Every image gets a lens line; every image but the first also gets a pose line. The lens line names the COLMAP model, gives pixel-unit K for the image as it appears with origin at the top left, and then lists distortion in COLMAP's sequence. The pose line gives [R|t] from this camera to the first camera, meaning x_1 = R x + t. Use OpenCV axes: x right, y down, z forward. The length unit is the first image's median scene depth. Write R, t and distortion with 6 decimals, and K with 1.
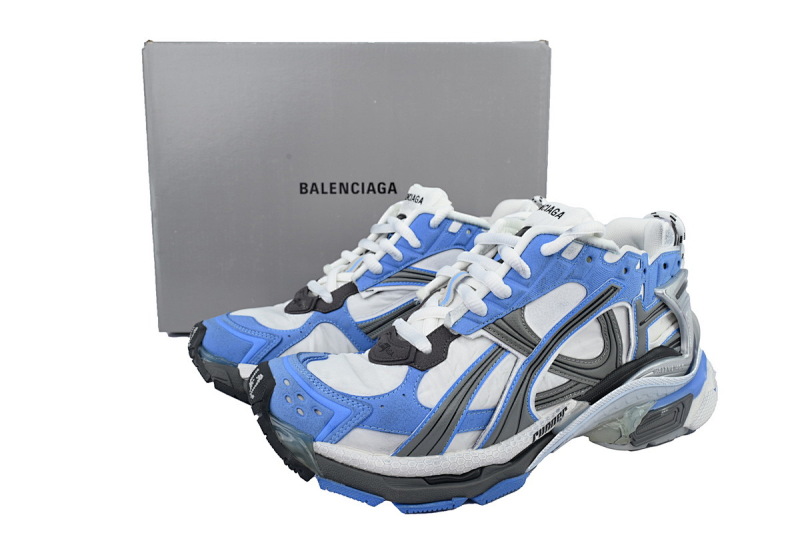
lens RADIAL K [[552.3, 0, 400.0], [0, 552.3, 266.5], [0, 0, 1]] dist [0.000500, 0.000492]
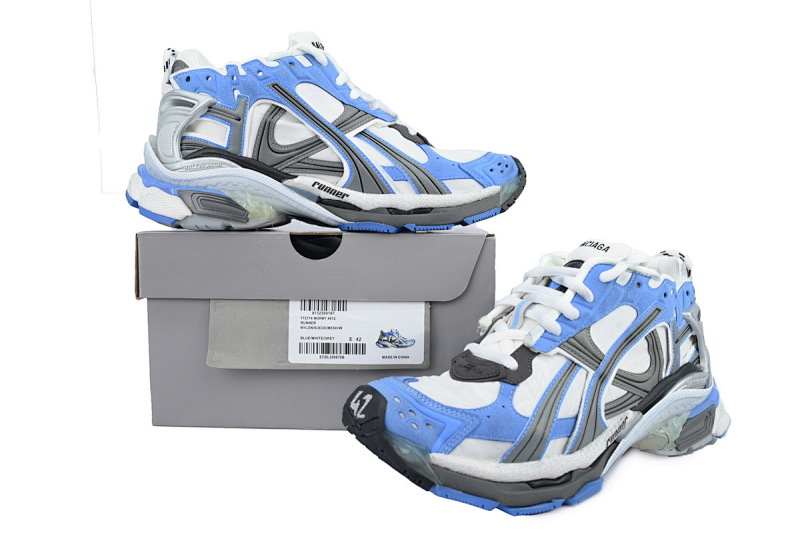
lens RADIAL K [[552.3, 0, 400.0], [0, 552.3, 266.5], [0, 0, 1]] dist [0.000500, 0.000492]
pose [[0.988473, -0.006778, 0.151245, -0.338597], [0.025369, 0.992288, -0.121330, 0.078416], [-0.149256, 0.123769, 0.981022, -0.080033]]
